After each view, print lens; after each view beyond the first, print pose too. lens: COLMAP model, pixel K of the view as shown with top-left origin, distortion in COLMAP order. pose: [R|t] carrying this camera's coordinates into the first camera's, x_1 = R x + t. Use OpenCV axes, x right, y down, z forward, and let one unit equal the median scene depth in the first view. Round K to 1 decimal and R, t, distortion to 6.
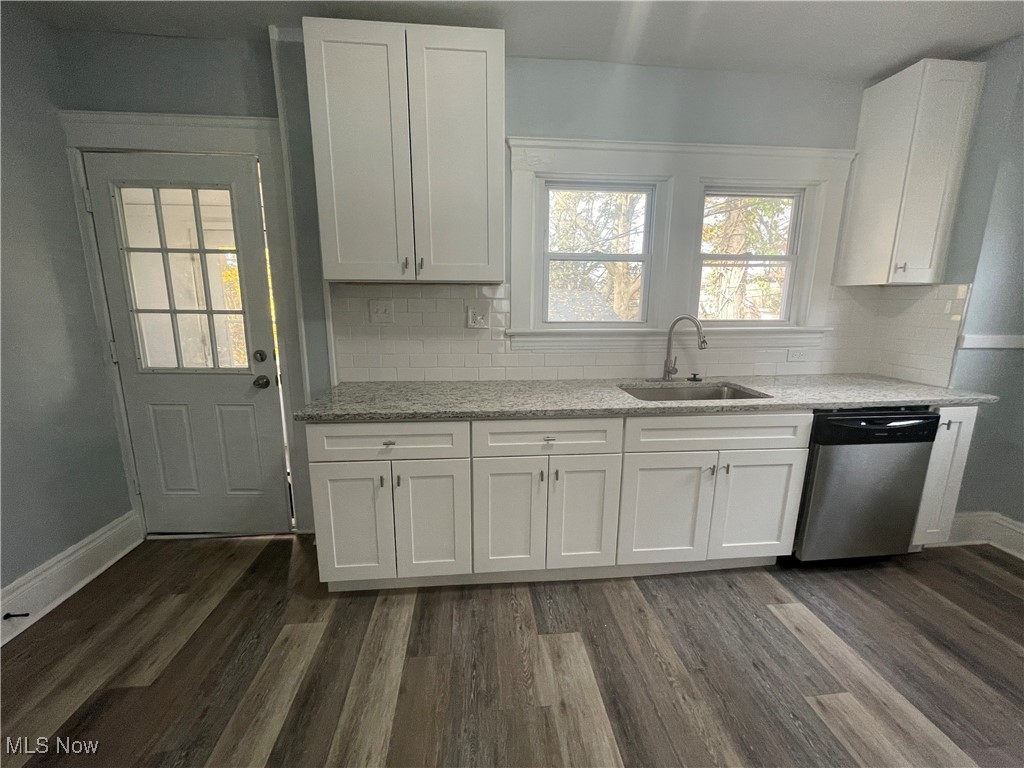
lens RADIAL K [[411.6, 0, 510.2], [0, 411.6, 381.1], [0, 0, 1]] dist [-0.000628, -0.000885]
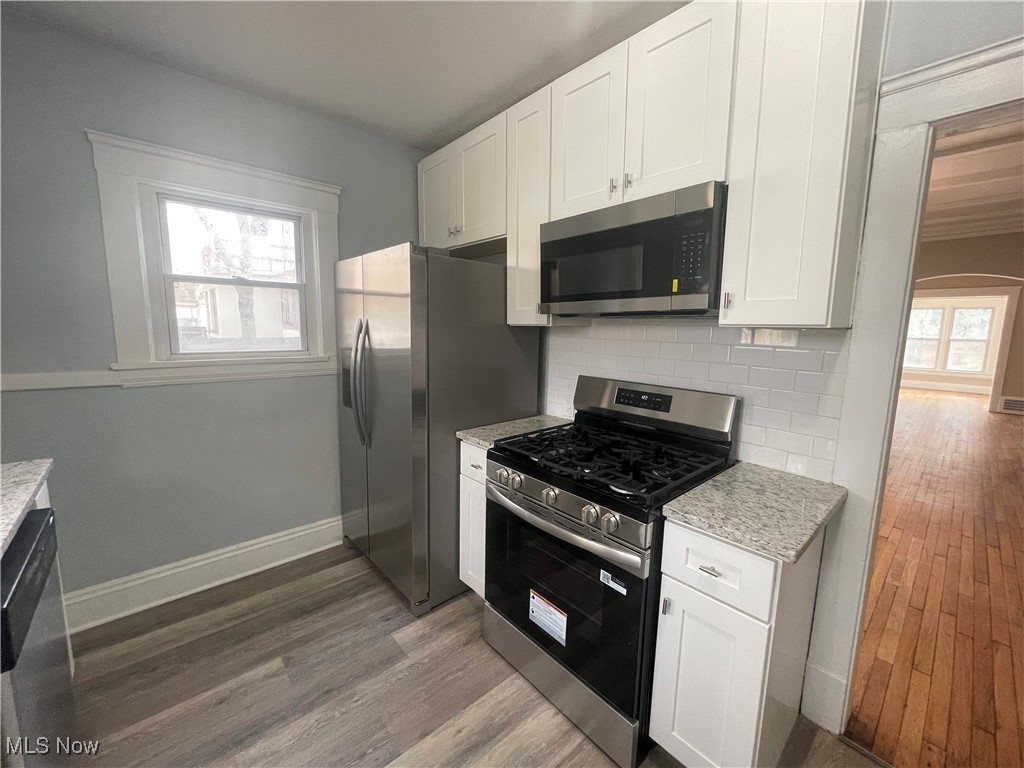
lens RADIAL K [[411.6, 0, 512.0], [0, 411.6, 380.2], [0, 0, 1]] dist [-0.000628, -0.000885]
pose [[-0.583126, -0.124463, 0.802791, 0.129736], [0.141291, 0.957595, 0.251094, -0.167584], [-0.800001, 0.259846, -0.540813, 0.710677]]
